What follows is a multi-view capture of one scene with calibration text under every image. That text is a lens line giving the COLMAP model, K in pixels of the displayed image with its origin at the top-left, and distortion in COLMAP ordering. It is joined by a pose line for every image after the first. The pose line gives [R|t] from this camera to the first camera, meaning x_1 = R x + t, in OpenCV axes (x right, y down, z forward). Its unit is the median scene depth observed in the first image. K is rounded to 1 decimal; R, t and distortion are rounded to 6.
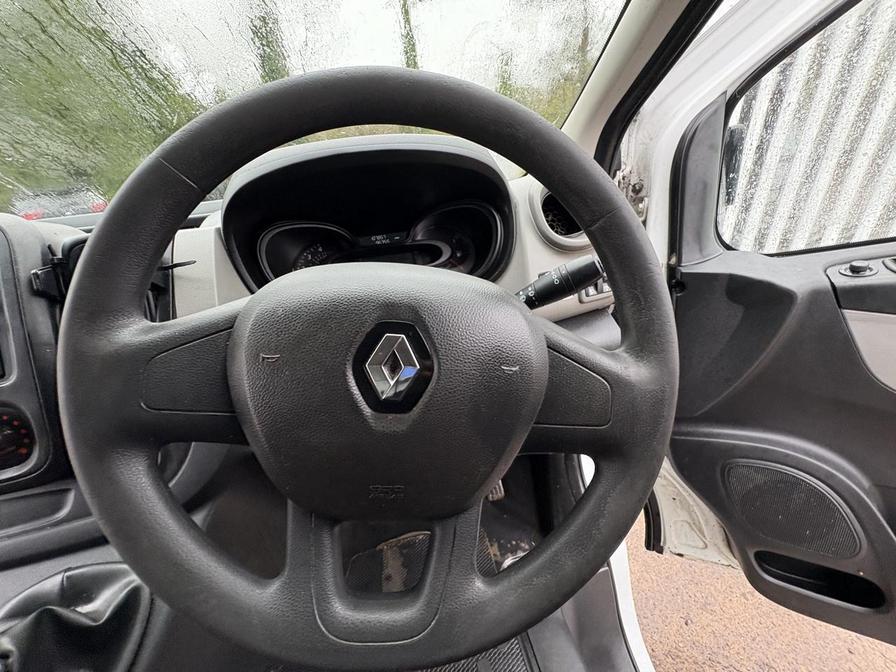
lens RADIAL K [[357.1, 0, 447.2], [0, 357.1, 336.0], [0, 0, 1]] dist [0.001358, 0.000085]
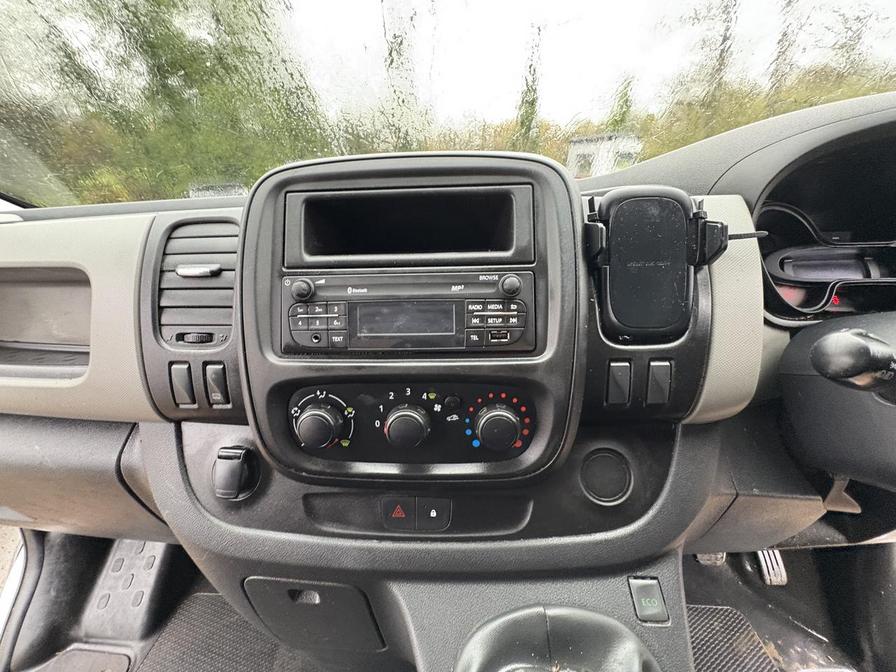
lens RADIAL K [[357.1, 0, 450.1], [0, 357.1, 334.9], [0, 0, 1]] dist [0.001358, 0.000085]
pose [[0.970682, 0.144033, -0.192433, -0.808226], [-0.152348, 0.987900, -0.029056, 0.083251], [0.185920, 0.057521, 0.980880, 0.109961]]
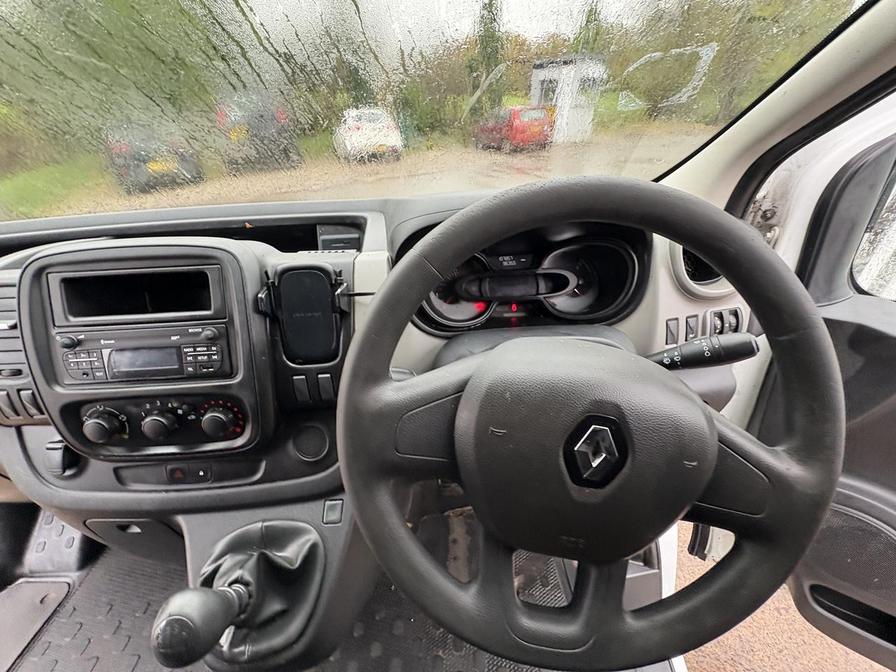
lens RADIAL K [[357.1, 0, 446.3], [0, 357.1, 336.8], [0, 0, 1]] dist [0.001358, 0.000085]
pose [[0.987167, 0.122804, -0.102084, -0.239712], [-0.110155, 0.986463, 0.121473, -0.162535], [0.115620, -0.108669, 0.987331, -0.093197]]
